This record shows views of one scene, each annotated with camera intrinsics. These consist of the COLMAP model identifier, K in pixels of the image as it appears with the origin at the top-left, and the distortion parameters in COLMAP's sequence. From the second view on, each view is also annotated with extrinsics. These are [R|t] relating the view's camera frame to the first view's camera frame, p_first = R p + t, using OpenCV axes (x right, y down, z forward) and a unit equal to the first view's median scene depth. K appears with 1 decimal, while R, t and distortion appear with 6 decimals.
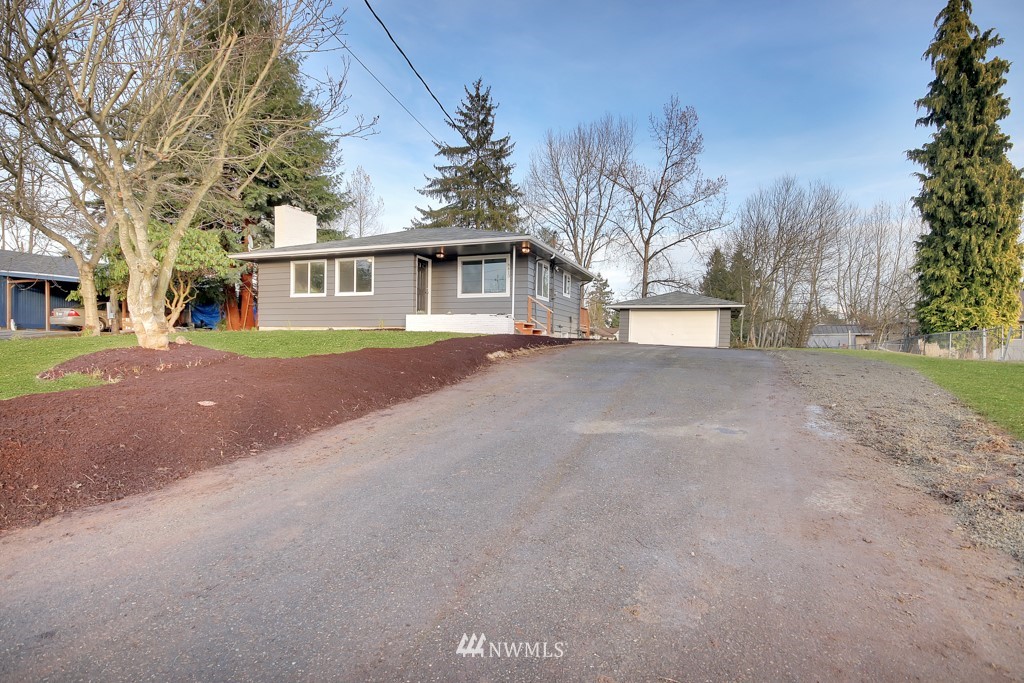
lens RADIAL K [[527.1, 0, 509.2], [0, 527.1, 342.3], [0, 0, 1]] dist [0.010007, -0.004163]
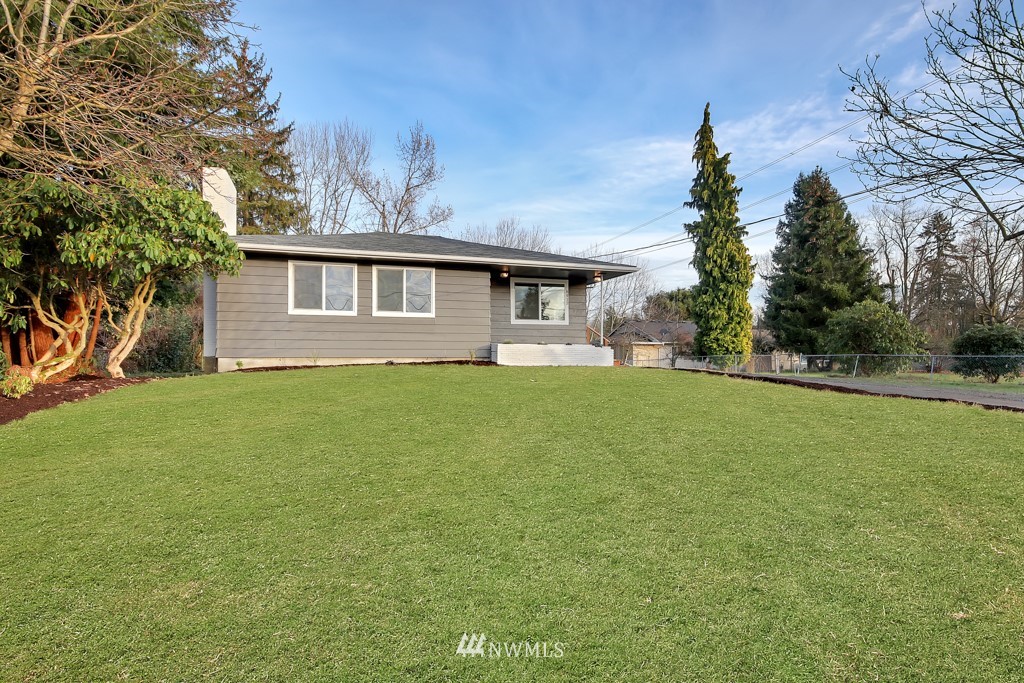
lens RADIAL K [[527.1, 0, 502.9], [0, 527.1, 343.3], [0, 0, 1]] dist [0.010007, -0.004163]
pose [[0.763922, 0.003729, 0.645298, -0.512332], [0.010451, 0.999781, -0.018149, -0.027389], [-0.645224, 0.020608, 0.763716, 0.258410]]
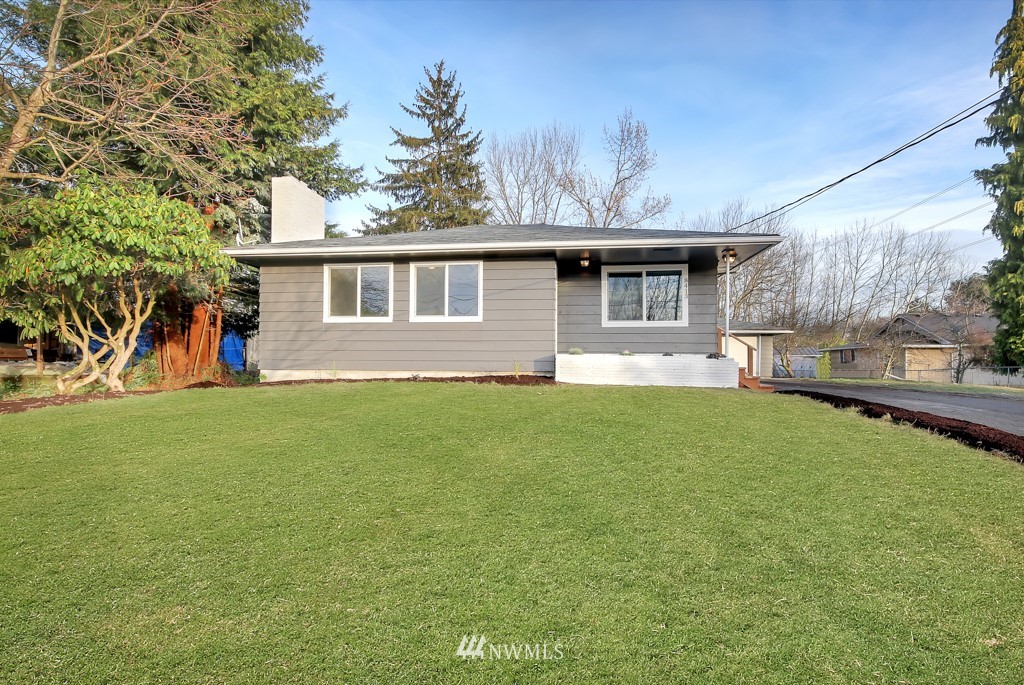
lens RADIAL K [[527.1, 0, 507.6], [0, 527.1, 344.2], [0, 0, 1]] dist [0.010007, -0.004163]
pose [[0.972430, -0.000835, 0.233193, -0.281483], [0.006697, 0.999681, -0.024345, -0.035455], [-0.233098, 0.025236, 0.972126, 0.288333]]
